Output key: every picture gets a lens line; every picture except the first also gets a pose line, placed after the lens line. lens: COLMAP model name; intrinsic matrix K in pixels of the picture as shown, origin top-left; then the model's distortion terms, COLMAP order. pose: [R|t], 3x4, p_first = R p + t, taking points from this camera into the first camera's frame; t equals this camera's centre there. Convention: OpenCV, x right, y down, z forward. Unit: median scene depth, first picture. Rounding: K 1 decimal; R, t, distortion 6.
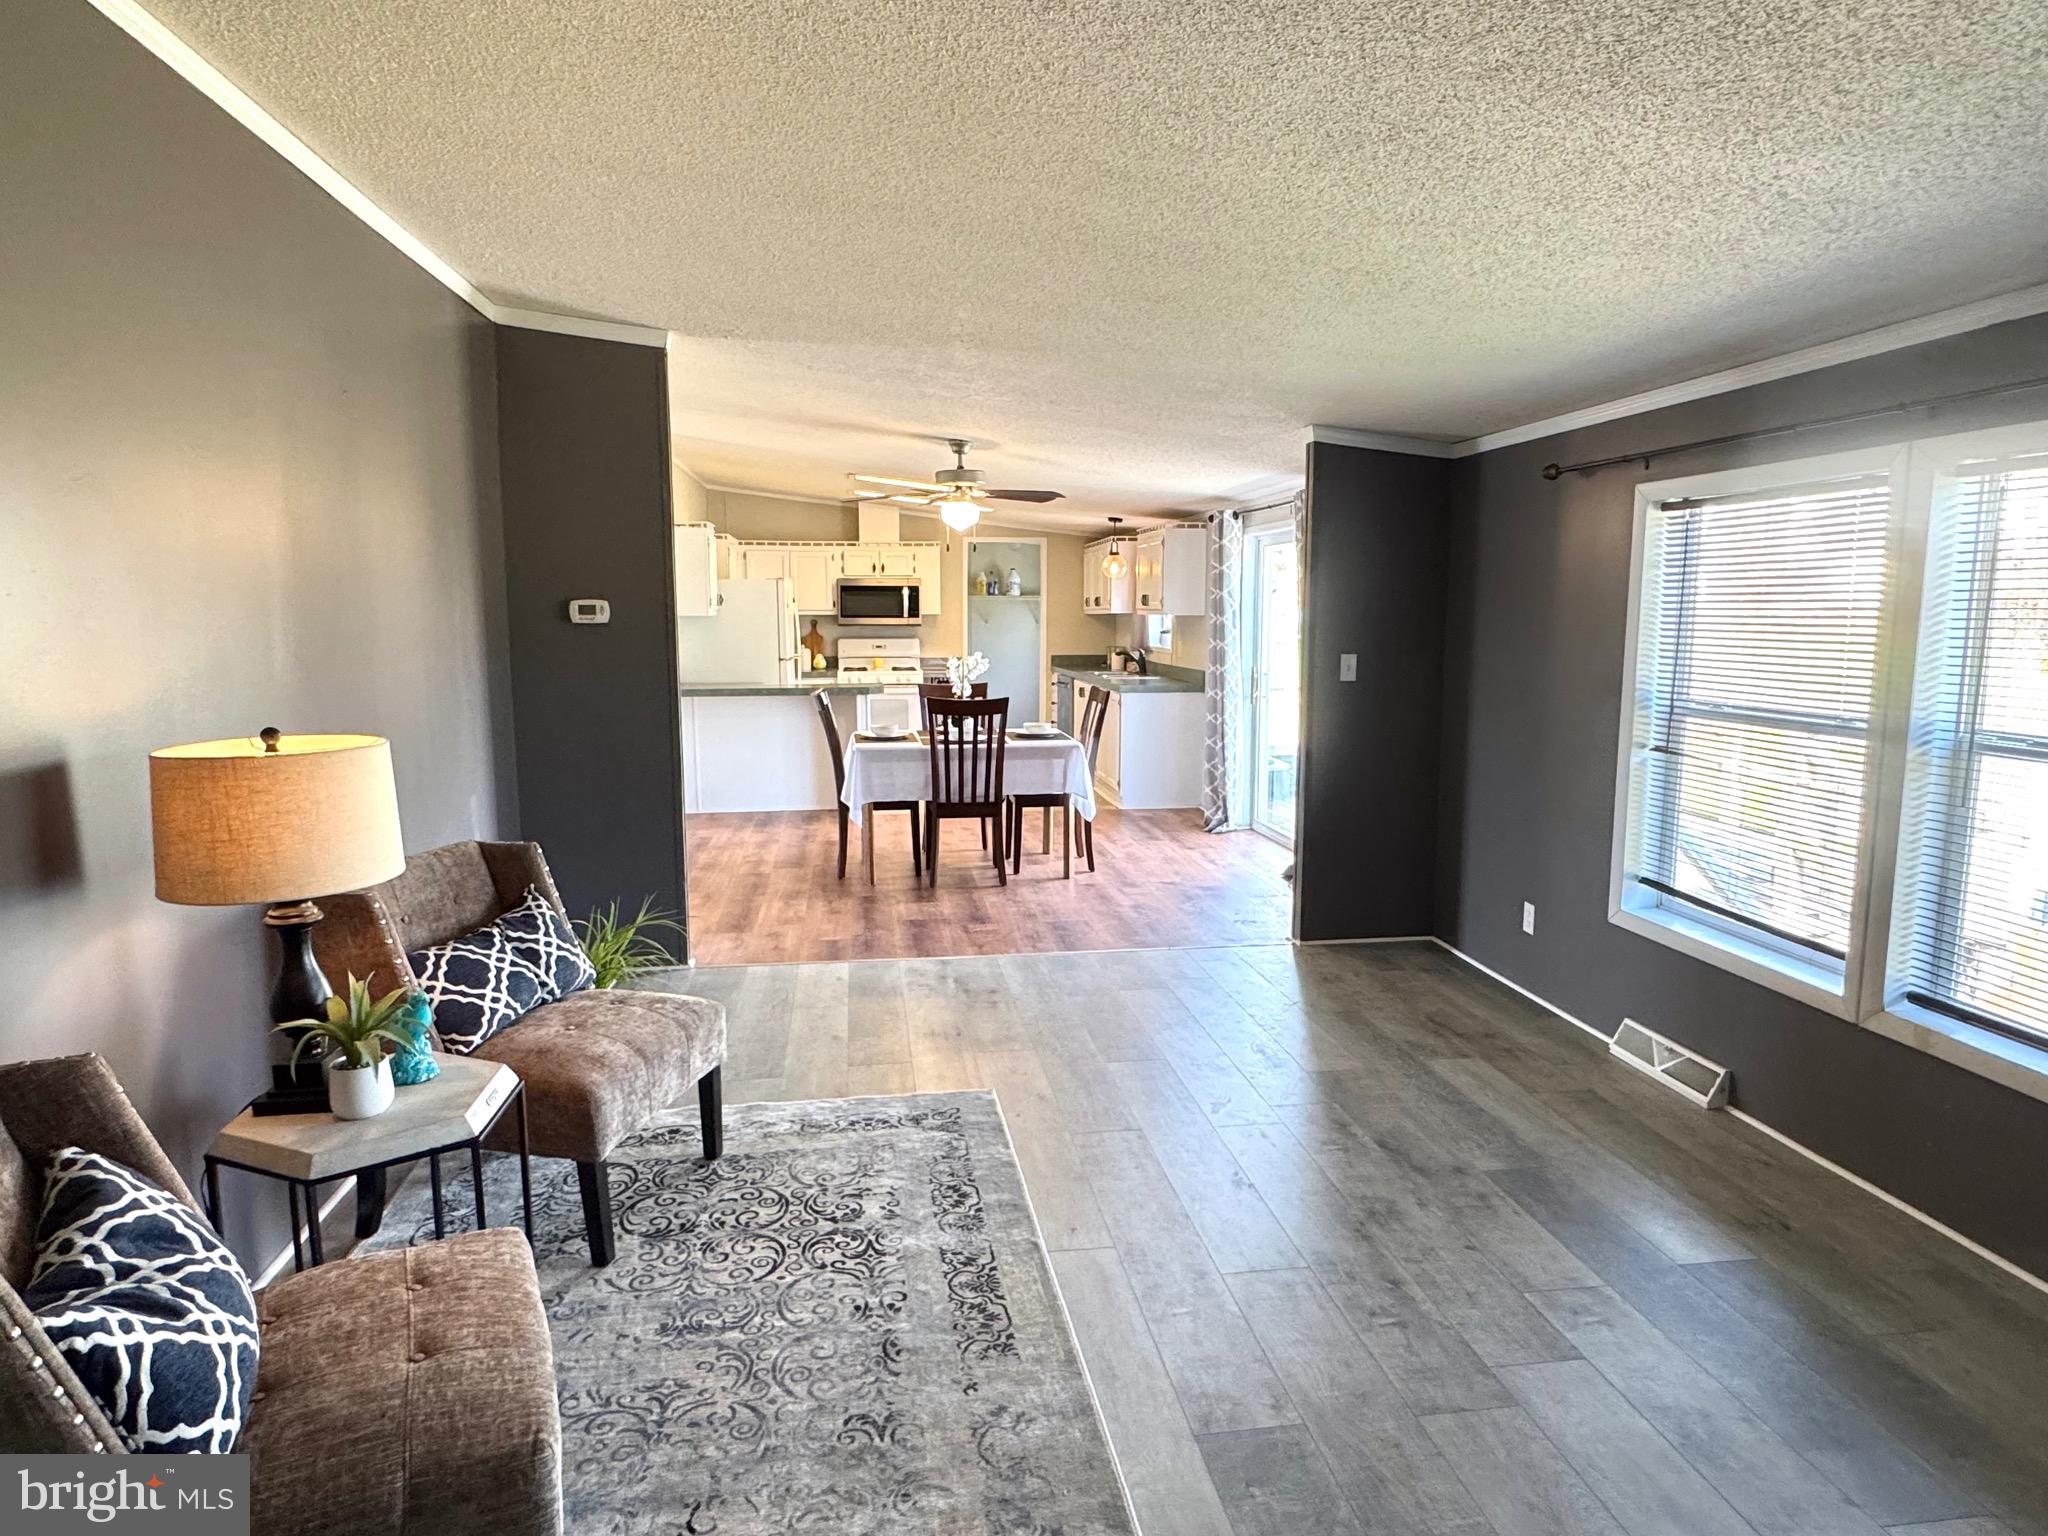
lens RADIAL K [[1173.4, 0, 1018.9], [0, 1173.4, 764.0], [0, 0, 1]] dist [0.004892, -0.000772]
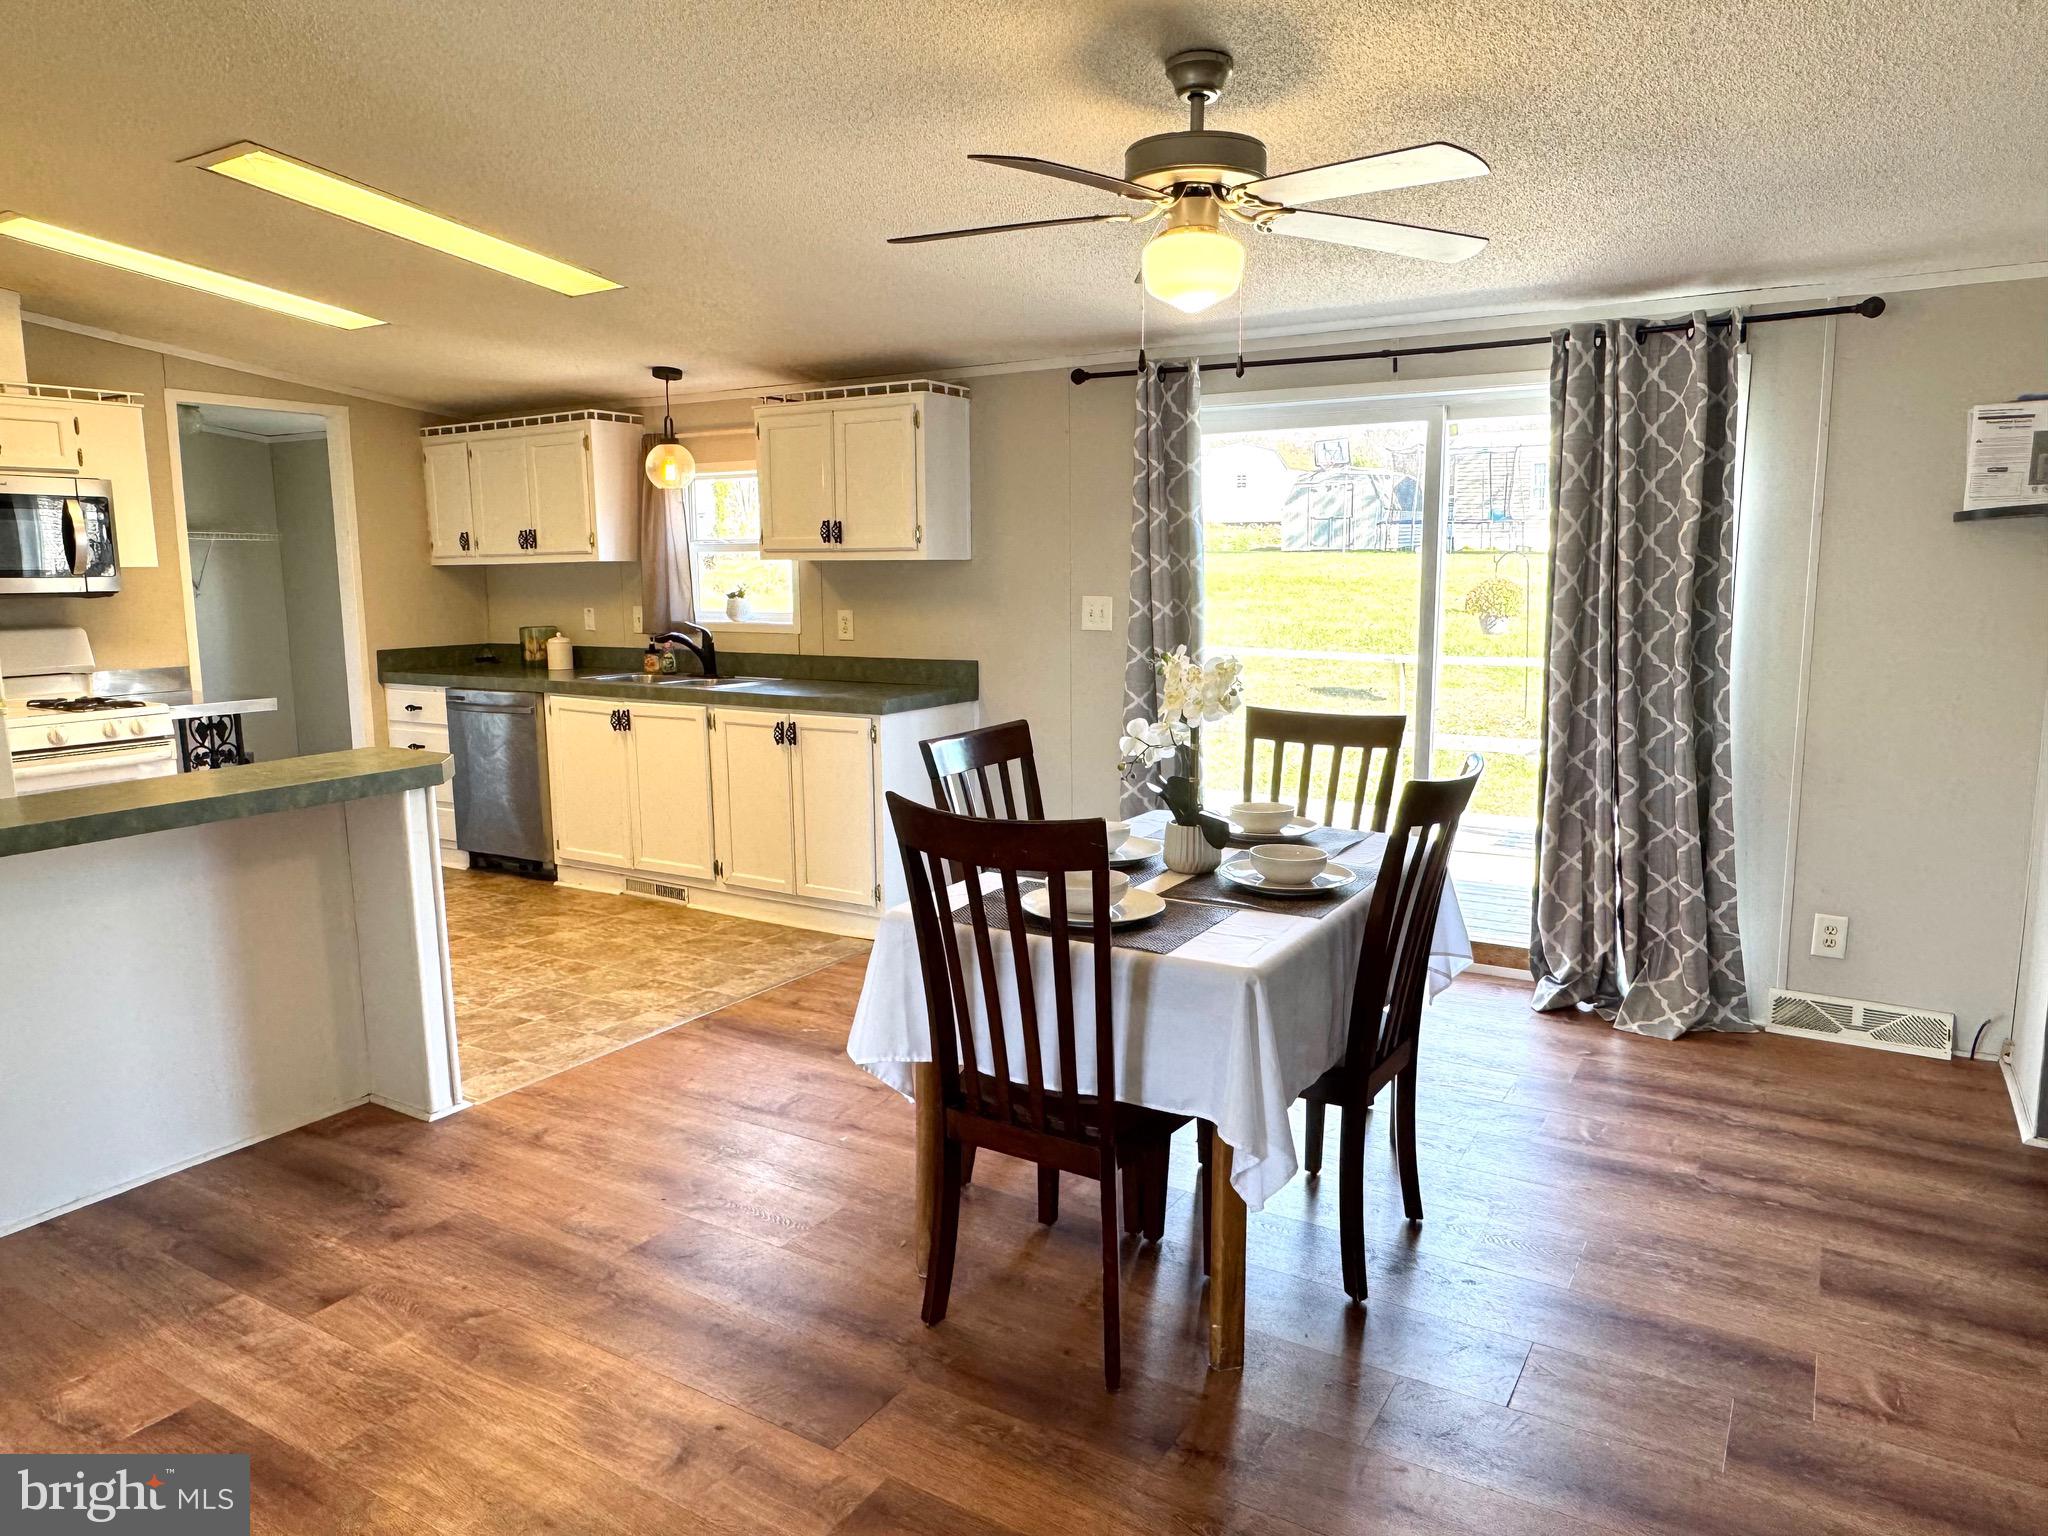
lens RADIAL K [[1349.4, 0, 1016.4], [0, 1349.4, 766.6], [0, 0, 1]] dist [0.001079, -0.001766]
pose [[0.637659, -0.120137, 0.760893, -0.295366], [0.110116, 0.991835, 0.064319, -0.064434], [-0.762408, 0.042774, 0.645681, 0.543464]]
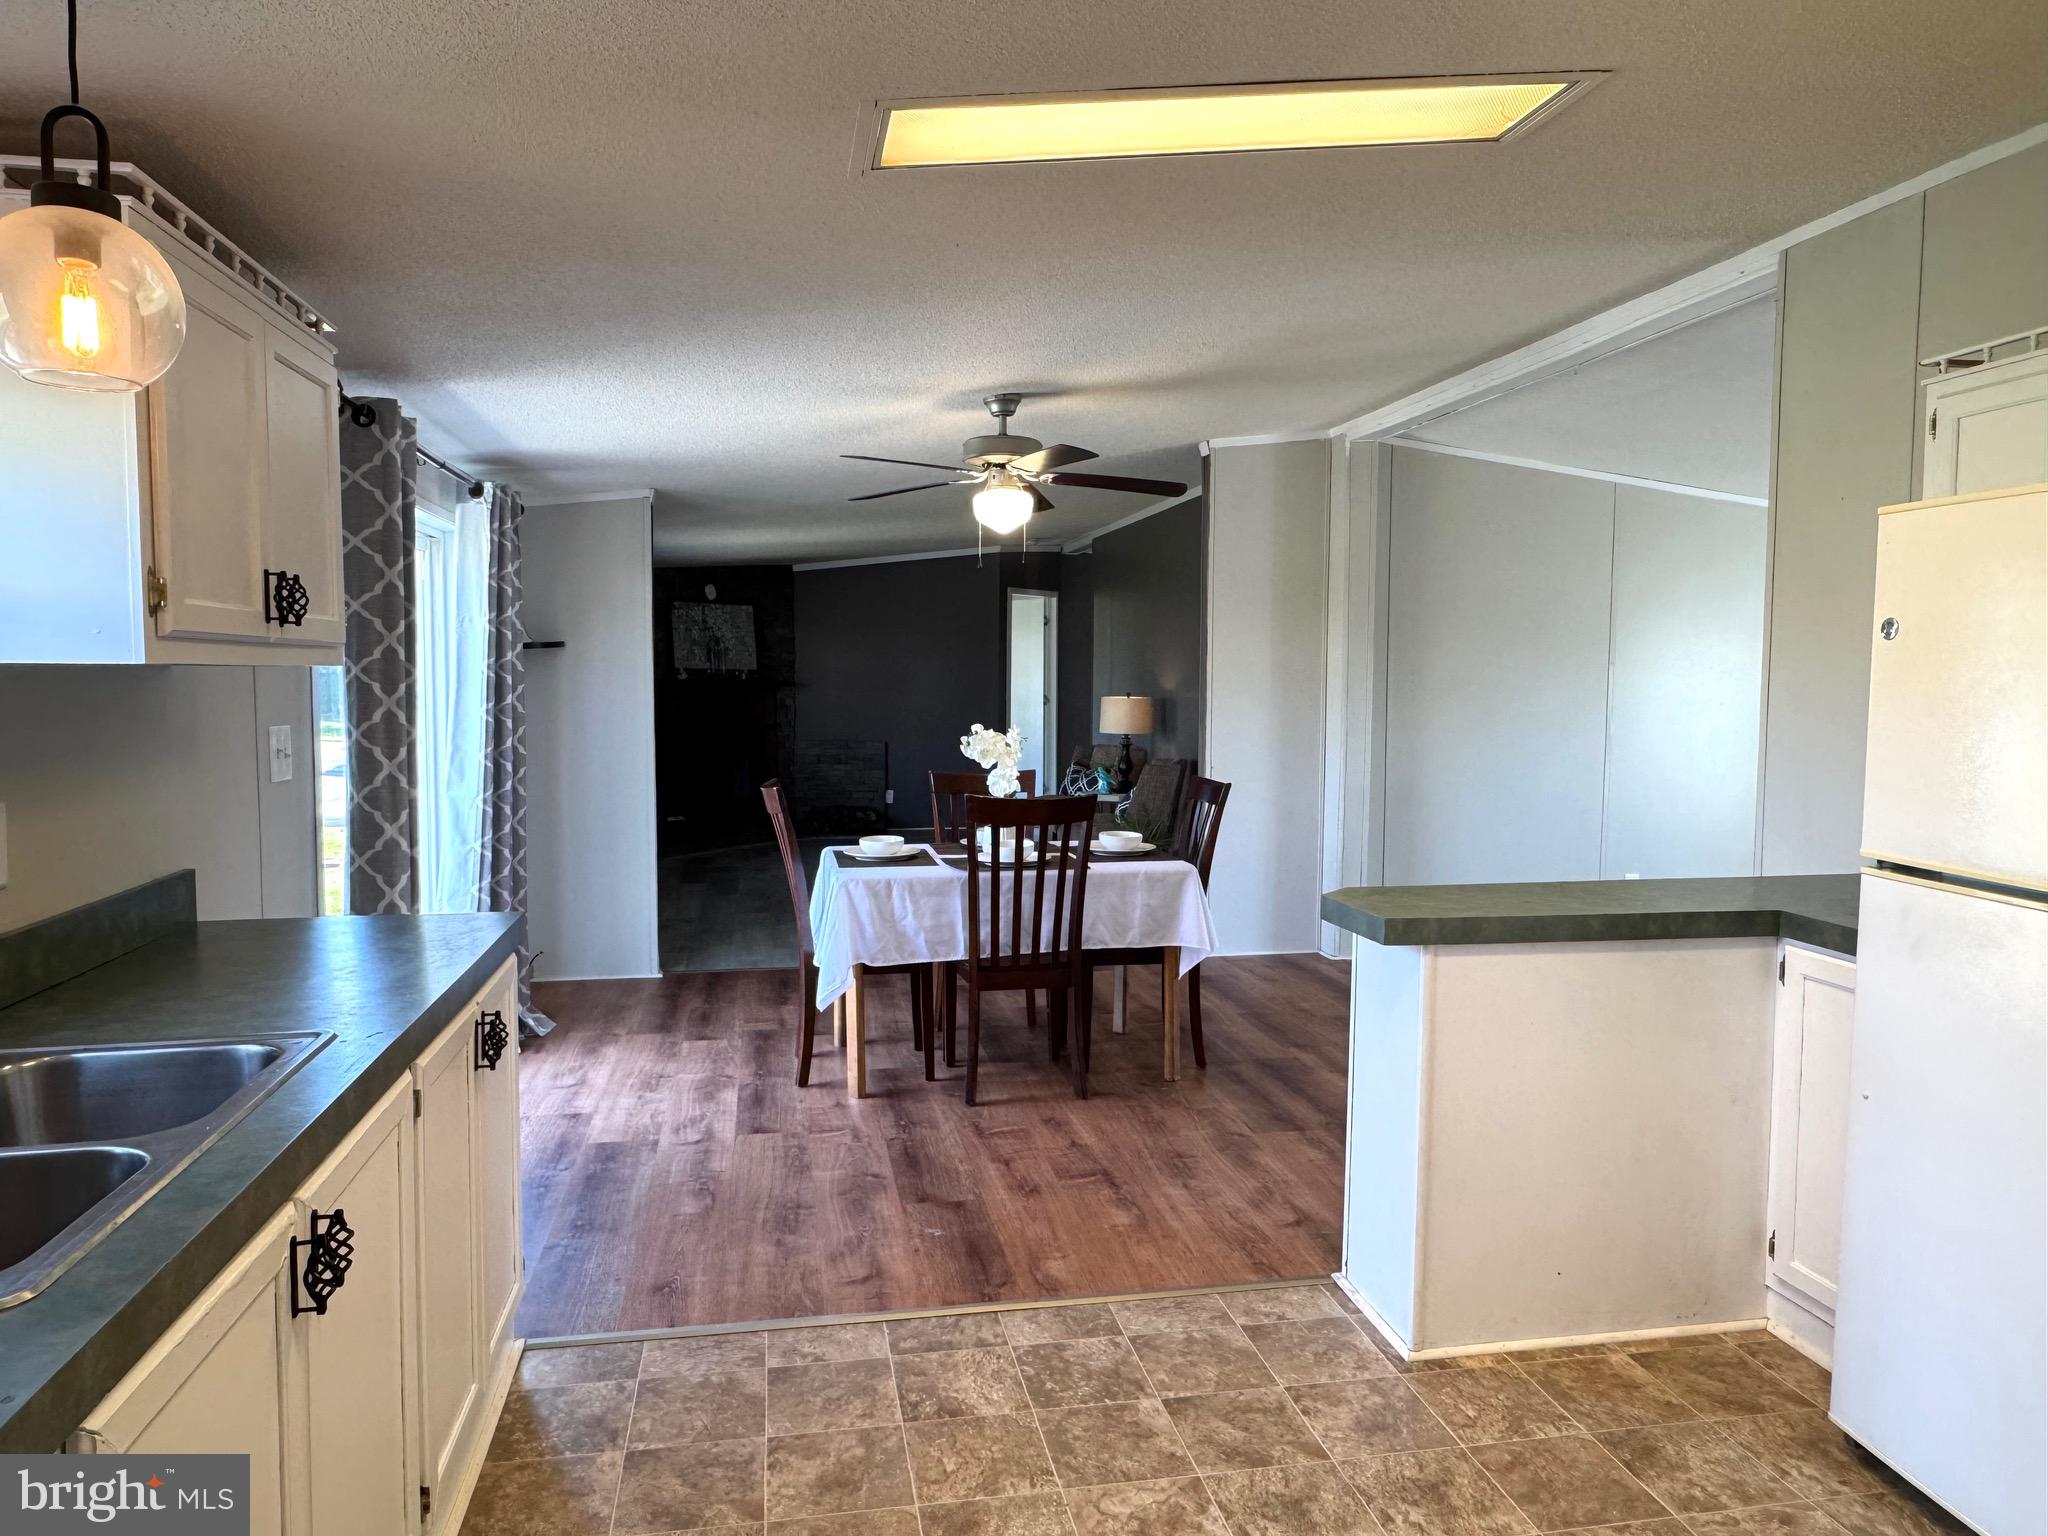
lens RADIAL K [[1349.4, 0, 1016.4], [0, 1349.4, 766.6], [0, 0, 1]] dist [0.001079, -0.001766]
pose [[-0.999085, -0.000001, -0.042780, -0.017690], [-0.008714, 0.979040, 0.203482, -0.156427], [0.041883, 0.203669, -0.978144, 1.221173]]
